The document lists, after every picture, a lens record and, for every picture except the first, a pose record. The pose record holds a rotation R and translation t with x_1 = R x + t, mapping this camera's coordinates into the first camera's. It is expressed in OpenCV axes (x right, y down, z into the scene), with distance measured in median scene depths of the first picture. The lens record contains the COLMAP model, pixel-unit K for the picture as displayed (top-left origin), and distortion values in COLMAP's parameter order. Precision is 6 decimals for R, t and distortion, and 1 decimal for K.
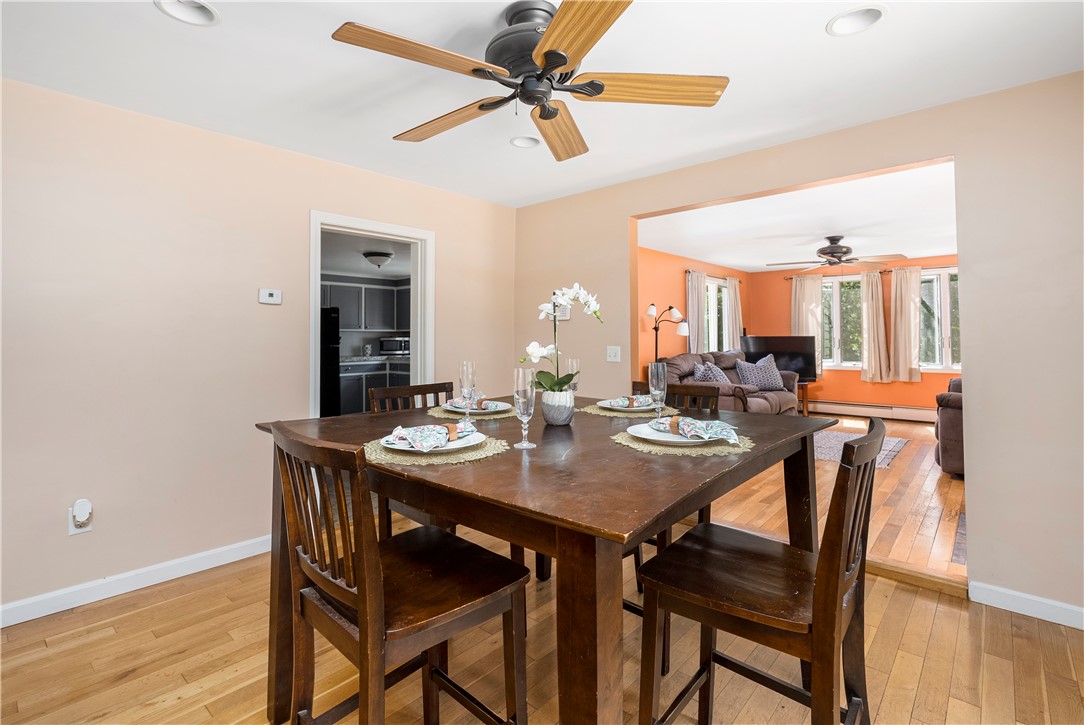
lens RADIAL K [[513.0, 0, 540.2], [0, 513.0, 331.7], [0, 0, 1]] dist [-0.003117, -0.000332]
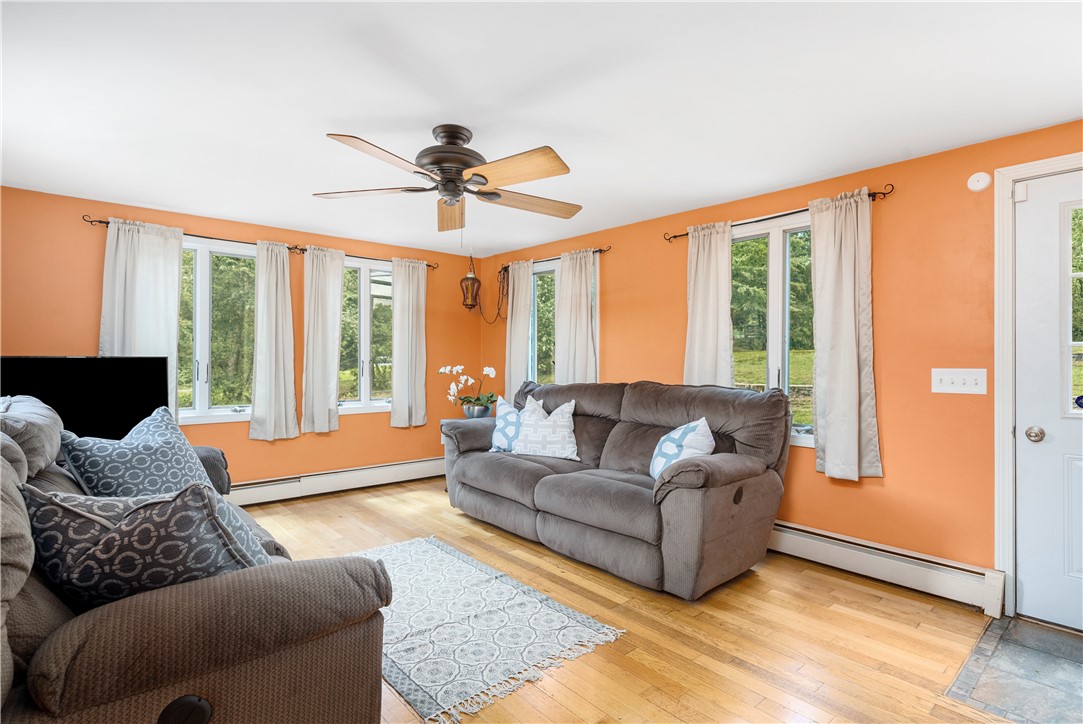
lens RADIAL K [[528.1, 0, 541.5], [0, 528.1, 362.0], [0, 0, 1]] dist [-0.000317, 0.000196]
pose [[0.131708, -0.008903, 0.991249, 0.113666], [-0.027503, 0.999542, 0.012632, -0.003042], [-0.990907, -0.028926, 0.131403, 0.647218]]
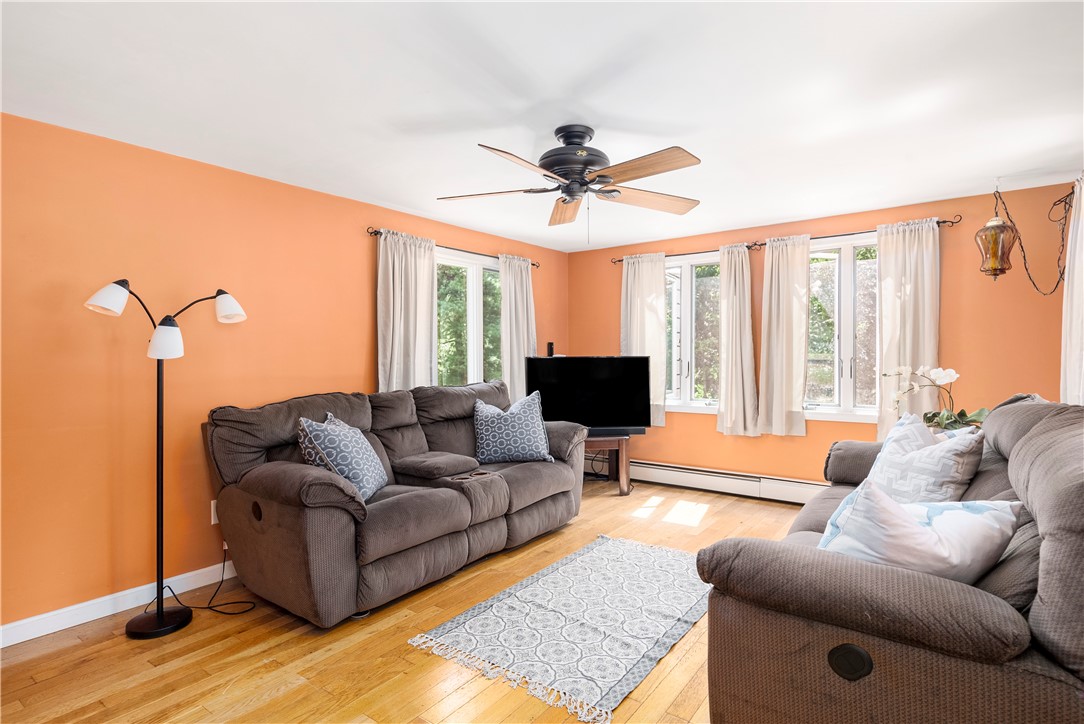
lens RADIAL K [[544.2, 0, 543.5], [0, 544.2, 360.9], [0, 0, 1]] dist [0.001219, 0.000572]
pose [[0.995287, -0.000803, 0.096969, 0.382210], [-0.001810, 0.999638, 0.026854, -0.002334], [-0.096956, -0.026903, 0.994925, 0.412761]]
